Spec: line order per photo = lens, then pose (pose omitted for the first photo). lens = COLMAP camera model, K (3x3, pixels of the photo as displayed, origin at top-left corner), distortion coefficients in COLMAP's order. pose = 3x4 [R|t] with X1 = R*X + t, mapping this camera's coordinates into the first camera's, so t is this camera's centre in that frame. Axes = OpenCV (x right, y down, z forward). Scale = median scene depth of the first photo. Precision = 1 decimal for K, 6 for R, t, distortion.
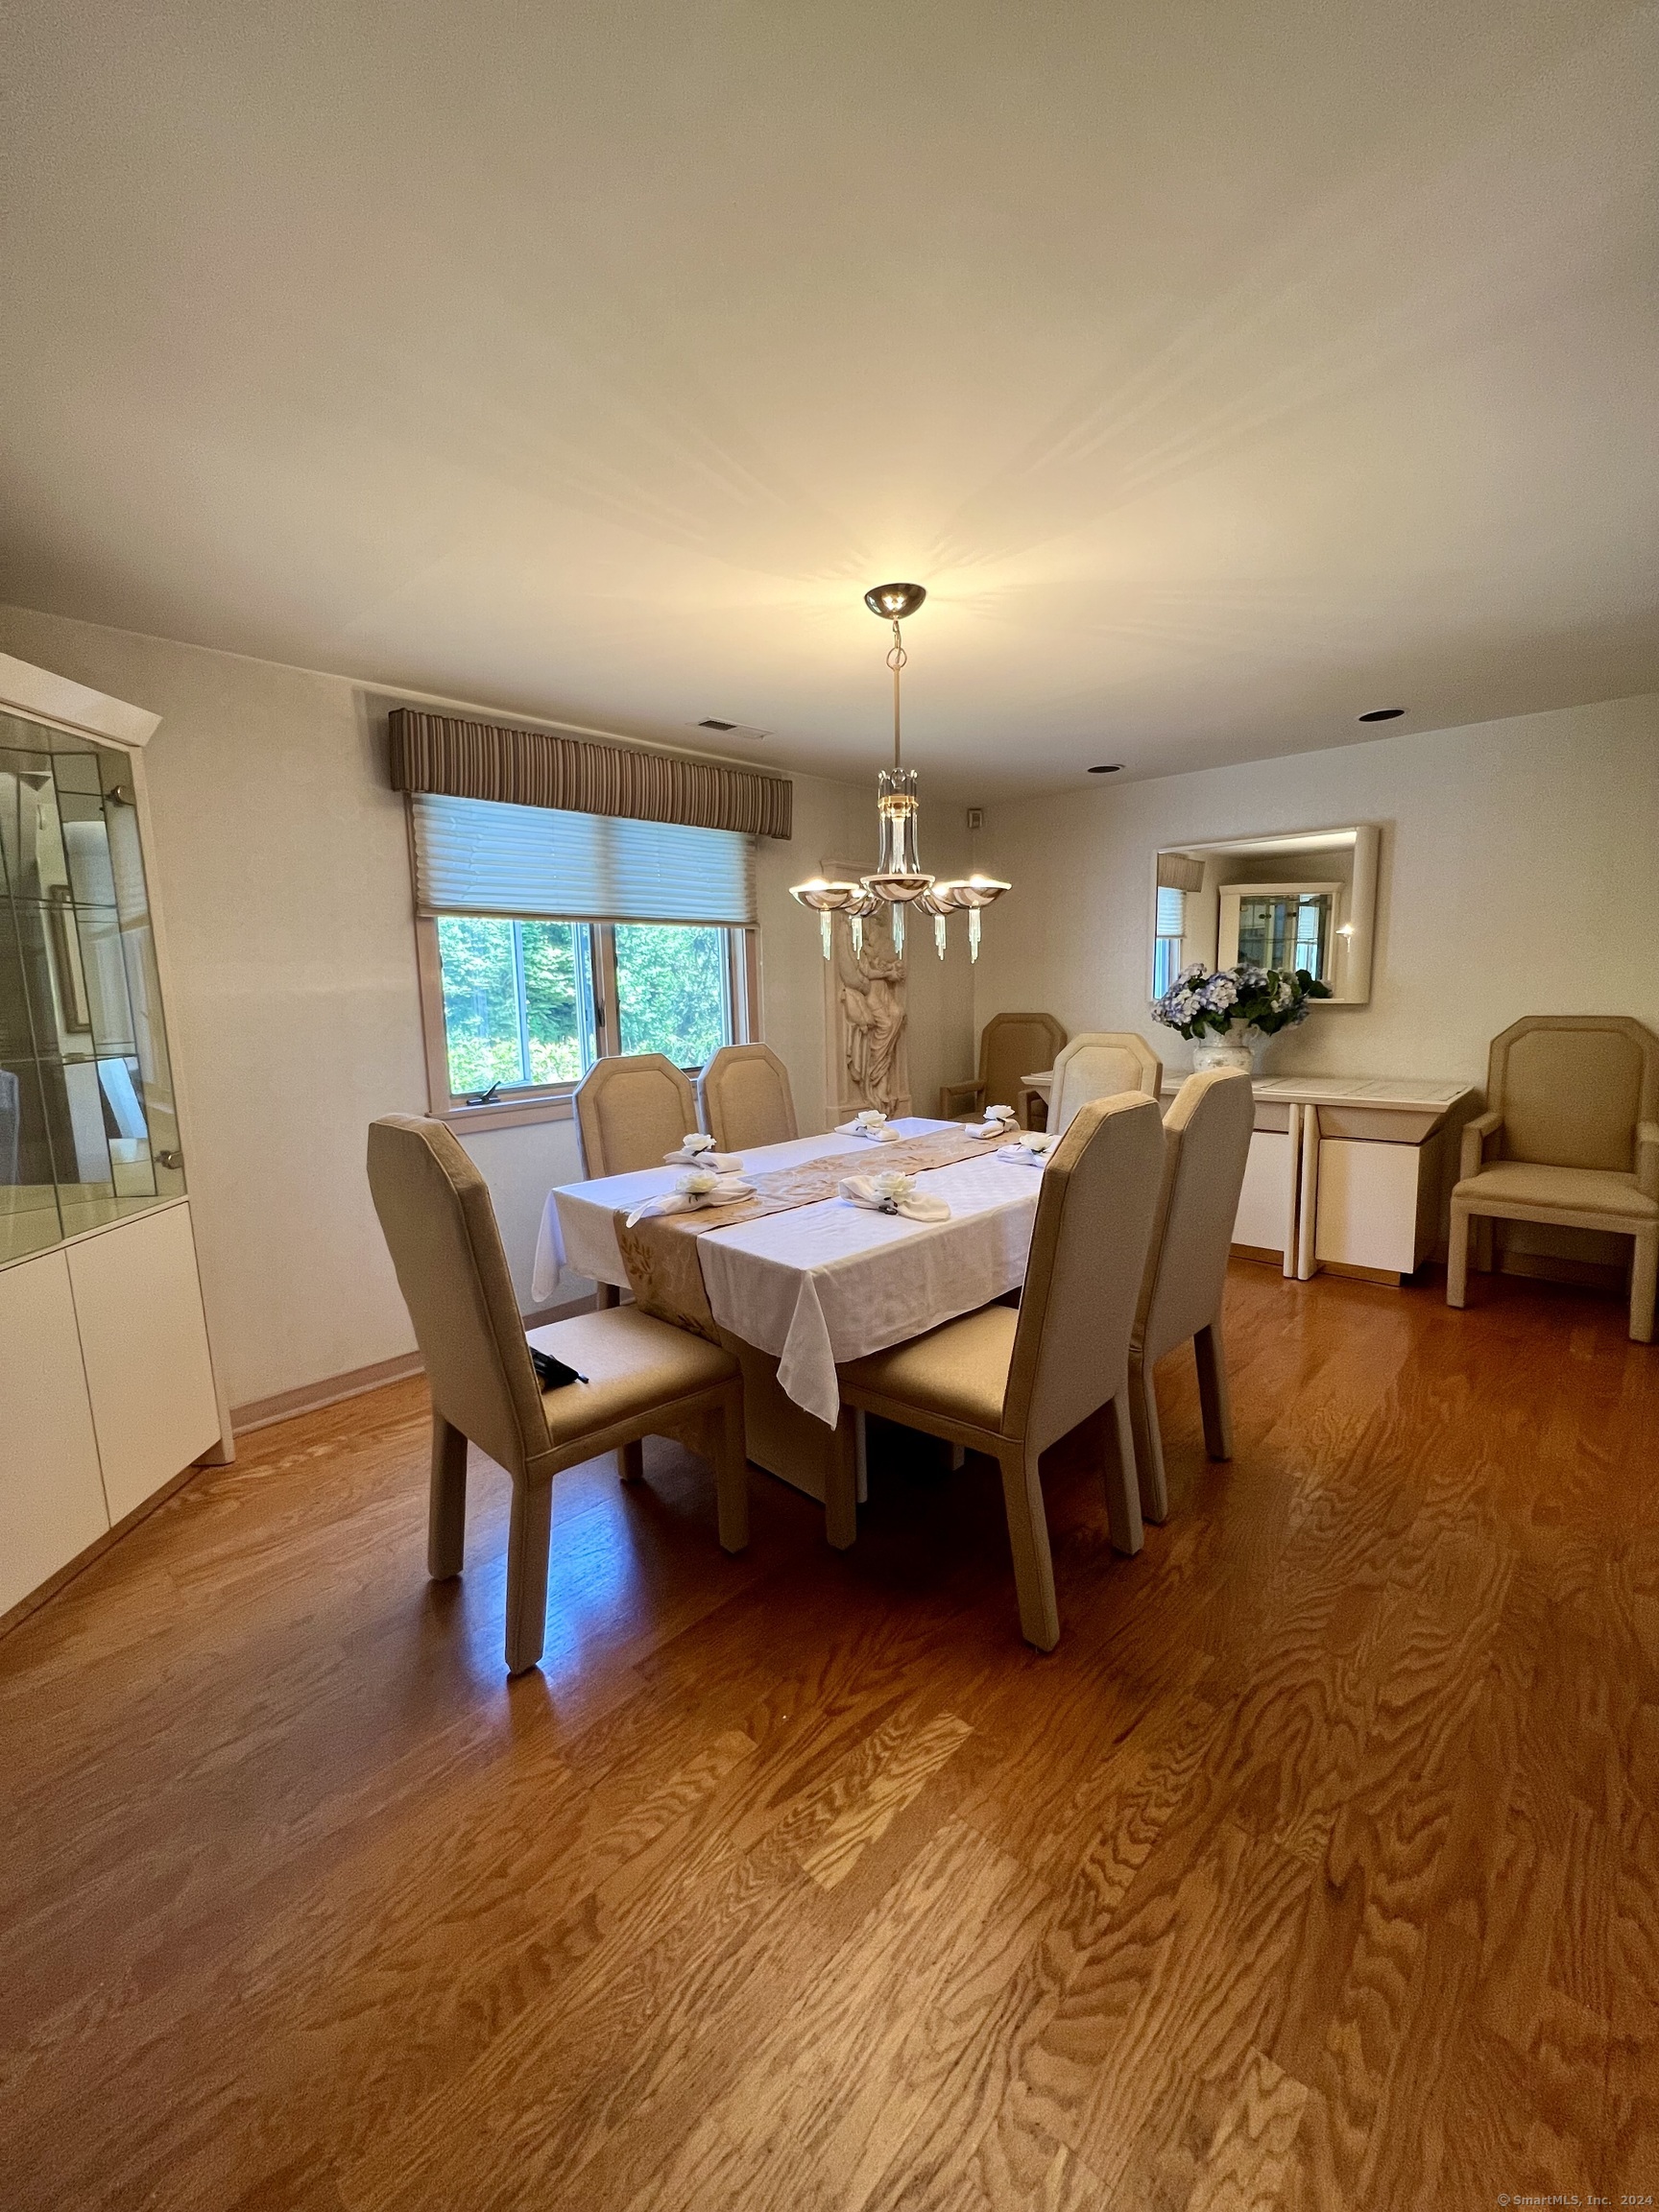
lens RADIAL K [[885.6, 0, 827.4], [0, 885.6, 1104.6], [0, 0, 1]] dist [-0.002387, 0.000553]
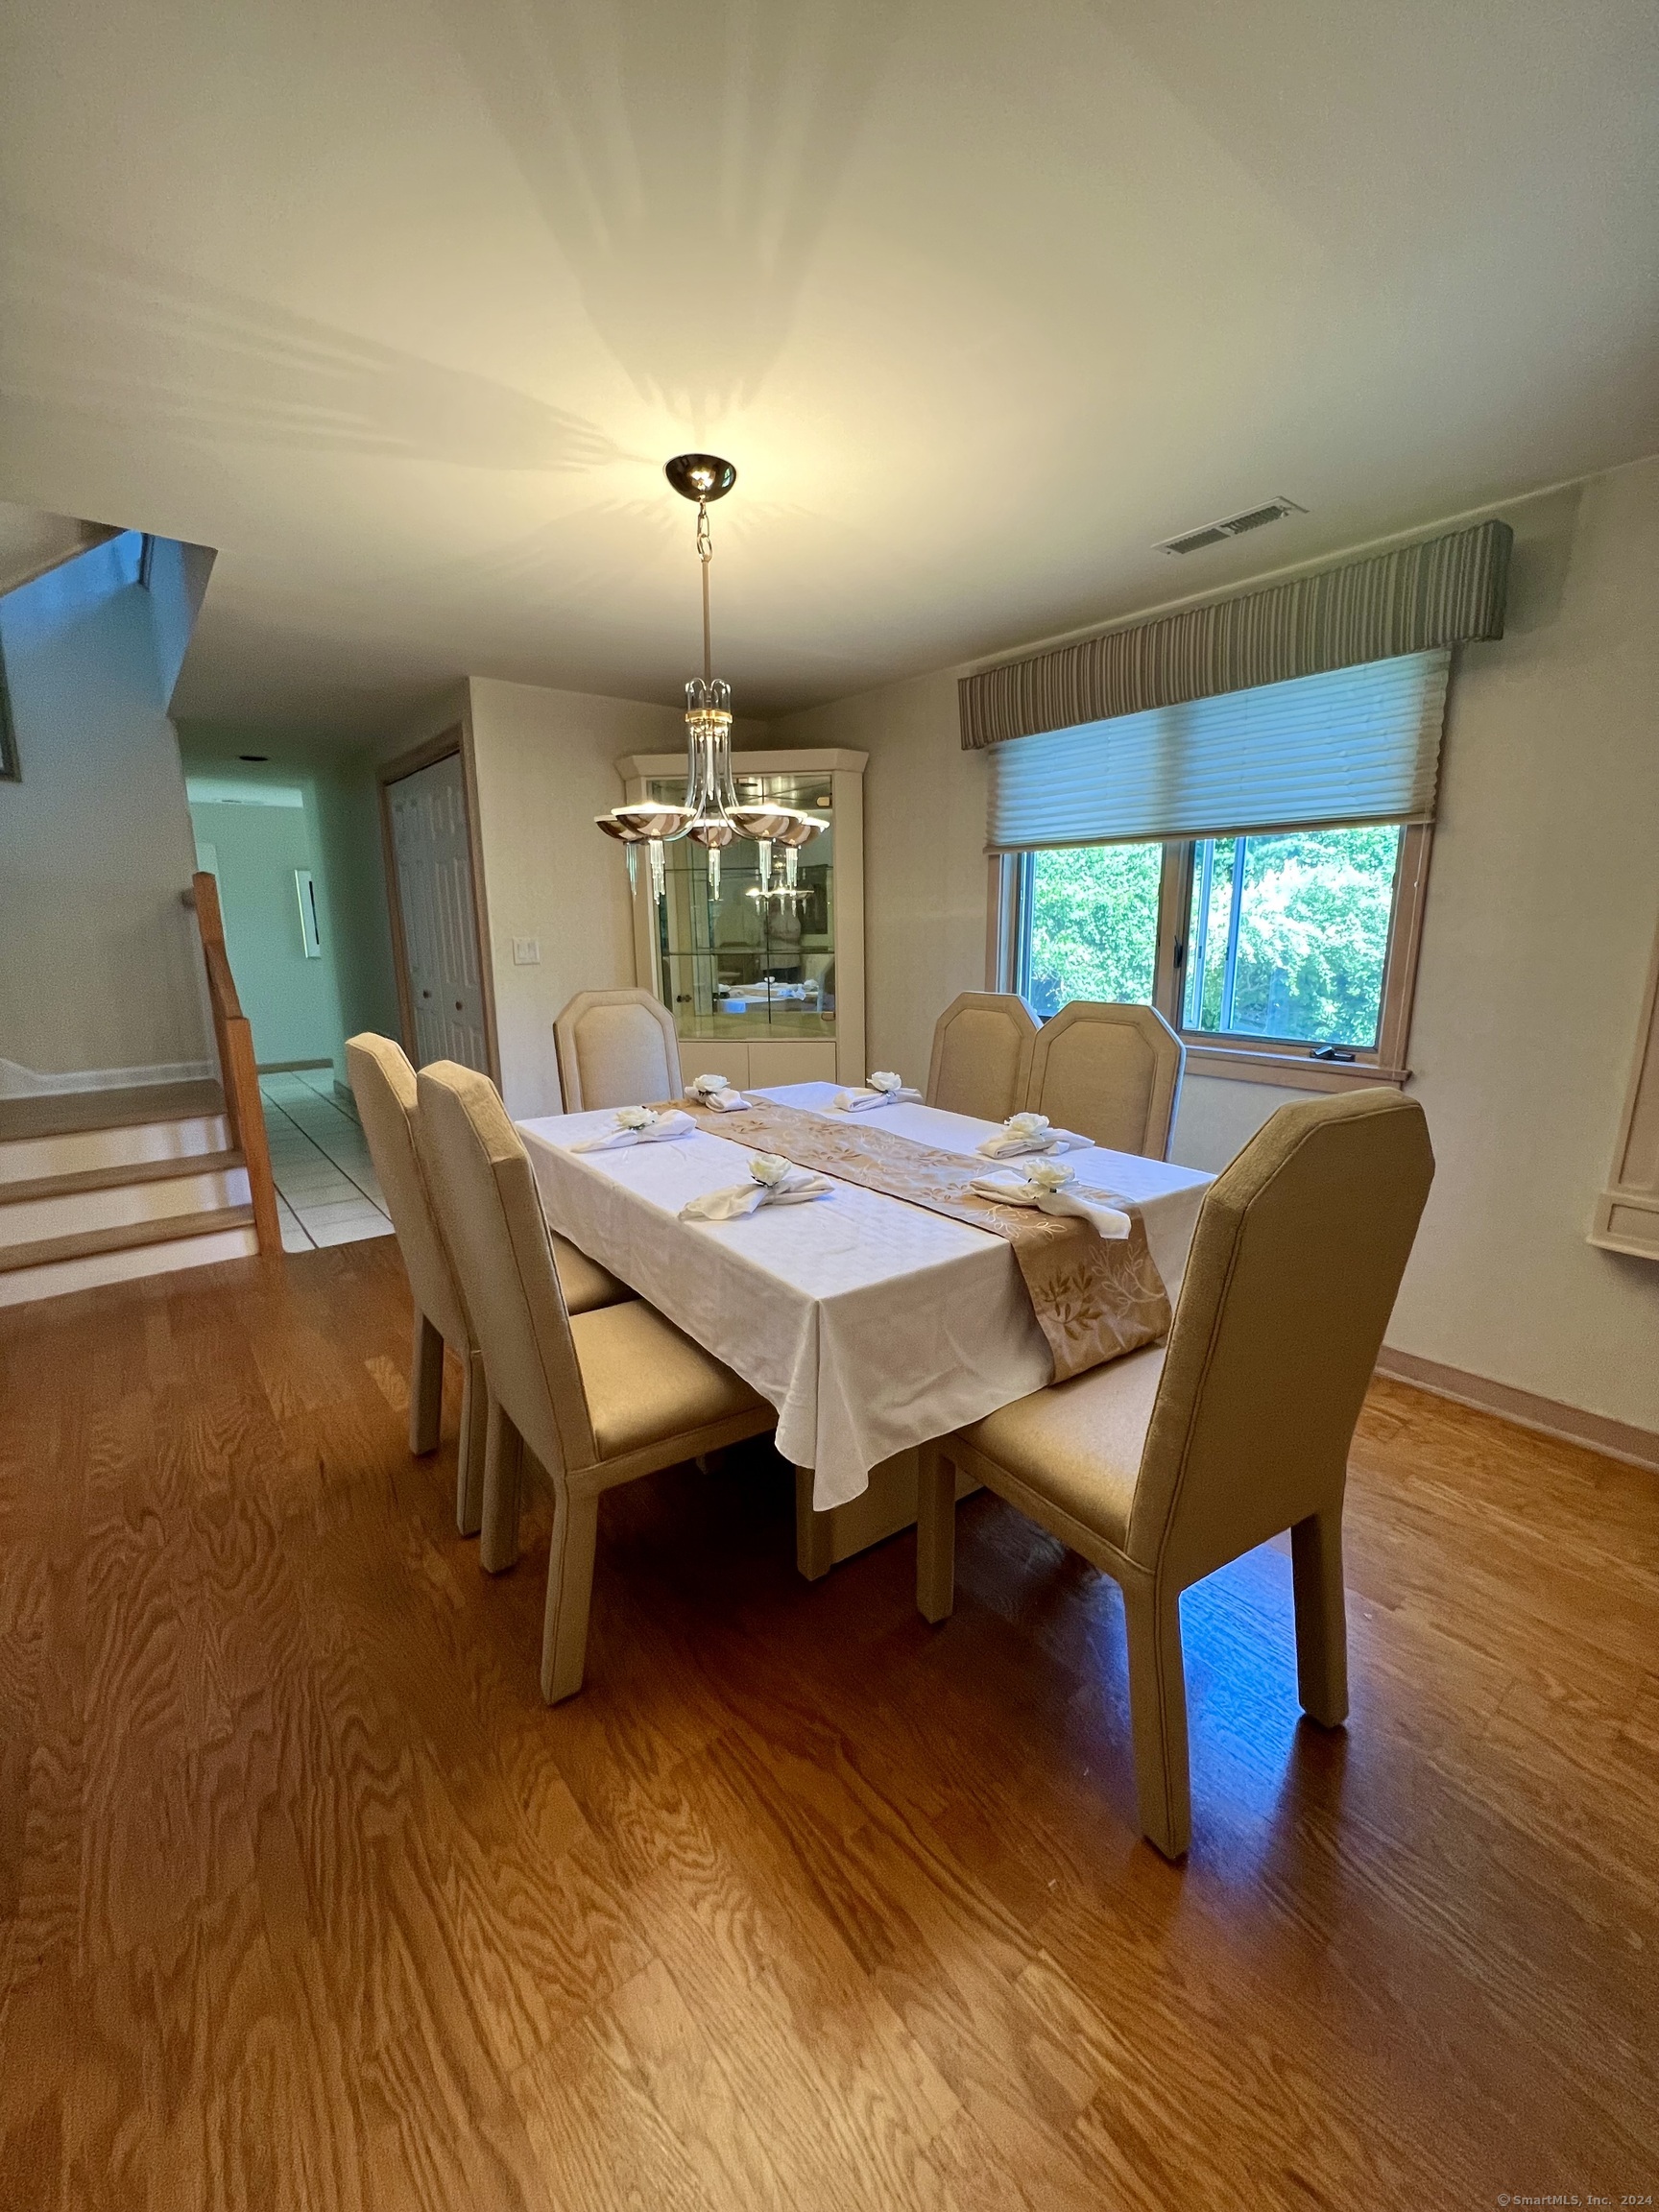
lens RADIAL K [[885.6, 0, 828.8], [0, 885.6, 1093.3], [0, 0, 1]] dist [-0.002387, 0.000553]
pose [[-0.139416, 0.211058, -0.967480, 0.728109], [-0.124633, 0.965512, 0.228589, -0.142832], [0.982359, 0.152449, -0.108303, 0.924436]]
